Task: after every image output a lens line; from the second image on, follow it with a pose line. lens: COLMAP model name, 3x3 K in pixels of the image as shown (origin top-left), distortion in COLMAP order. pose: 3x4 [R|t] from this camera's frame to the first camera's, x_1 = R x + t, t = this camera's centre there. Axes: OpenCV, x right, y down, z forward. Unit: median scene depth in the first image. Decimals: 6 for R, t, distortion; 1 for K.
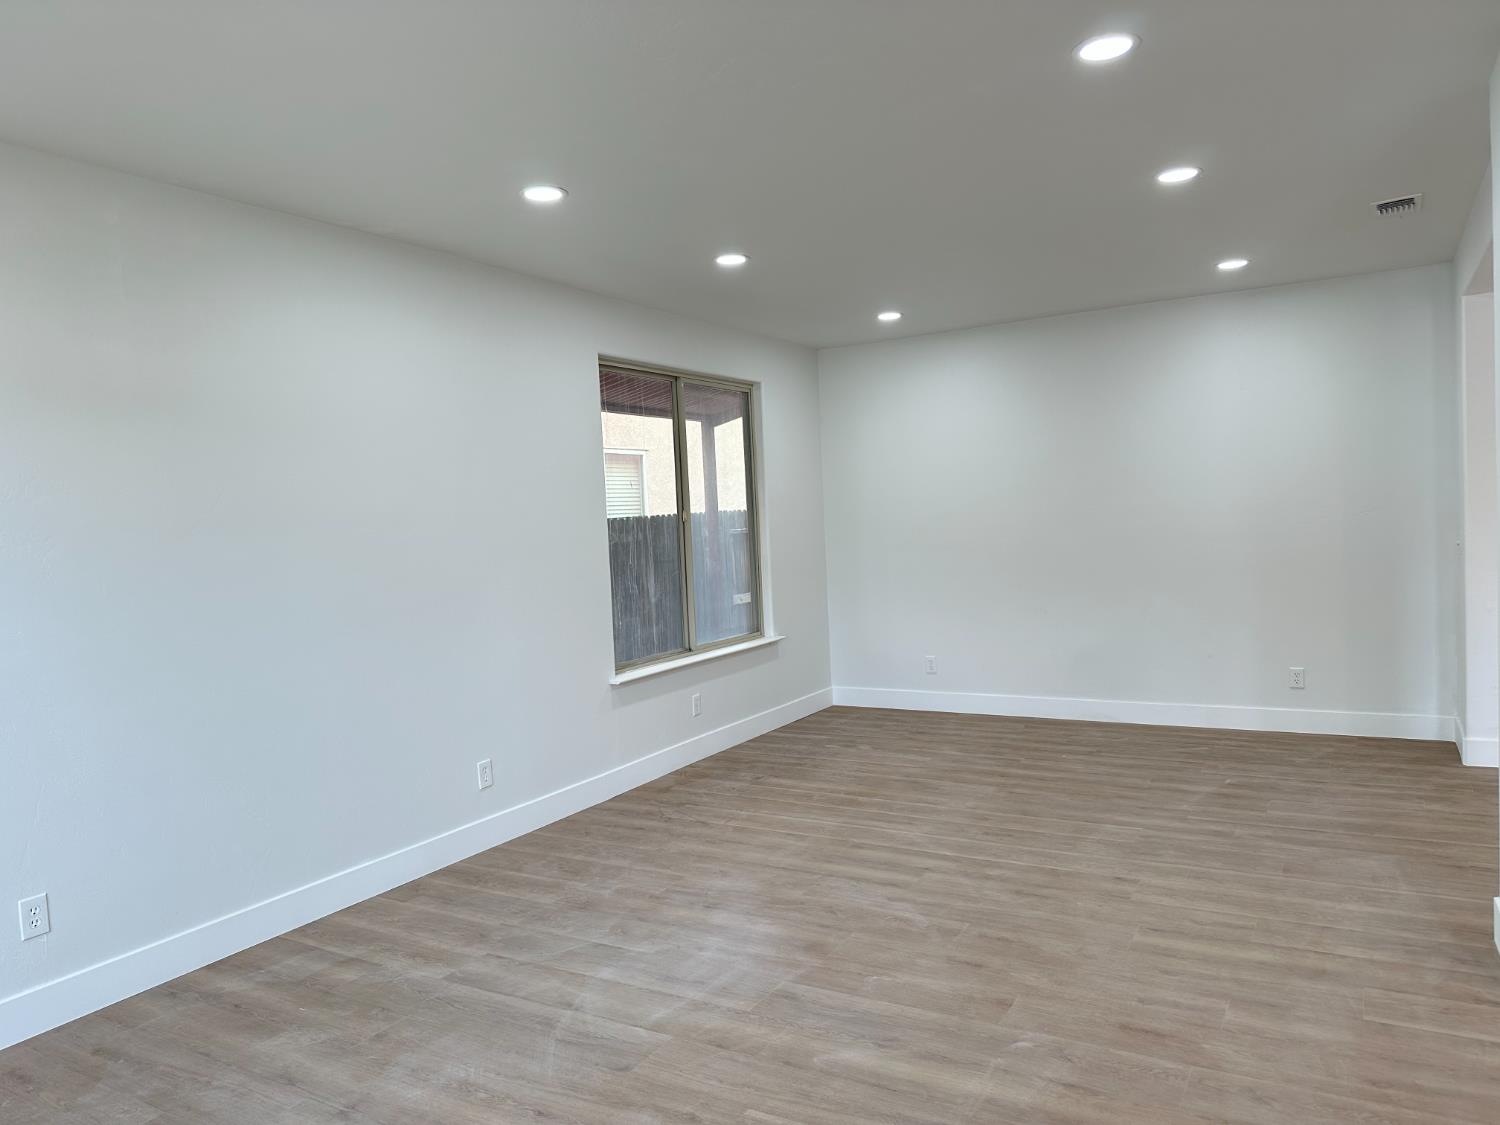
lens RADIAL K [[1052.0, 0, 750.0], [0, 1052.0, 562.5], [0, 0, 1]] dist [0.116301, -0.152437]
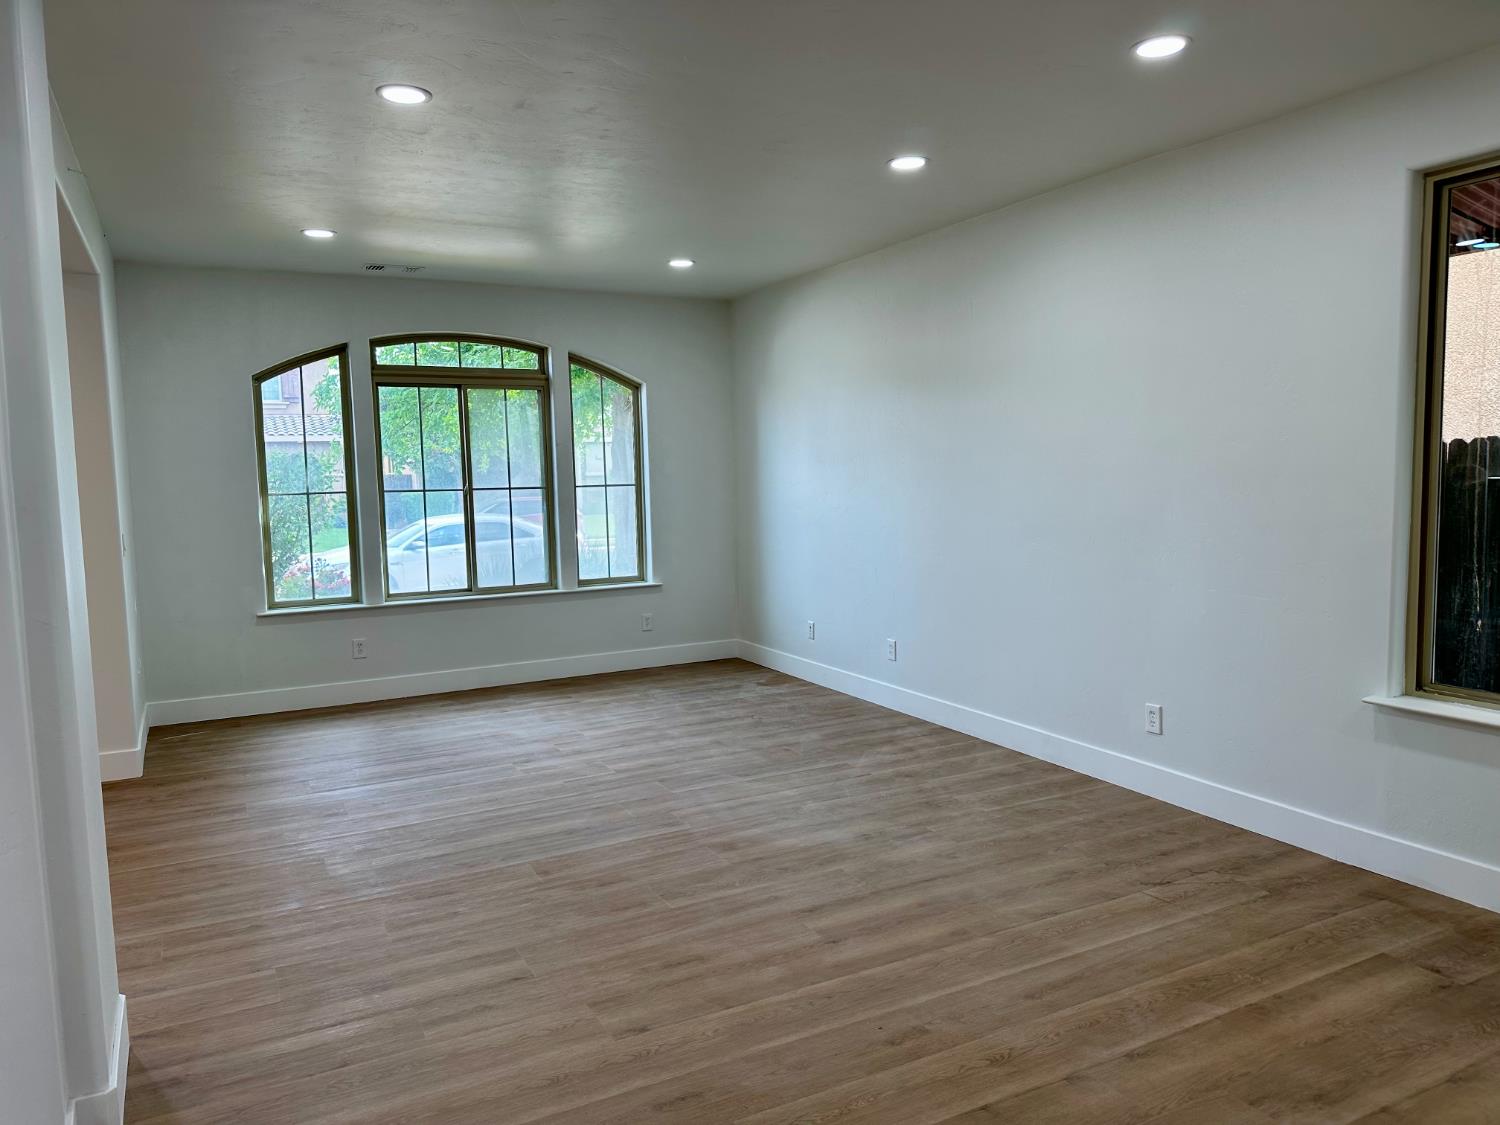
lens RADIAL K [[1052.0, 0, 750.0], [0, 1052.0, 562.5], [0, 0, 1]] dist [0.116301, -0.152437]
pose [[-0.539456, 0.130807, -0.831791, 0.785709], [0.010118, 0.988795, 0.148935, -0.091014], [0.841953, 0.071928, -0.534735, 1.321802]]
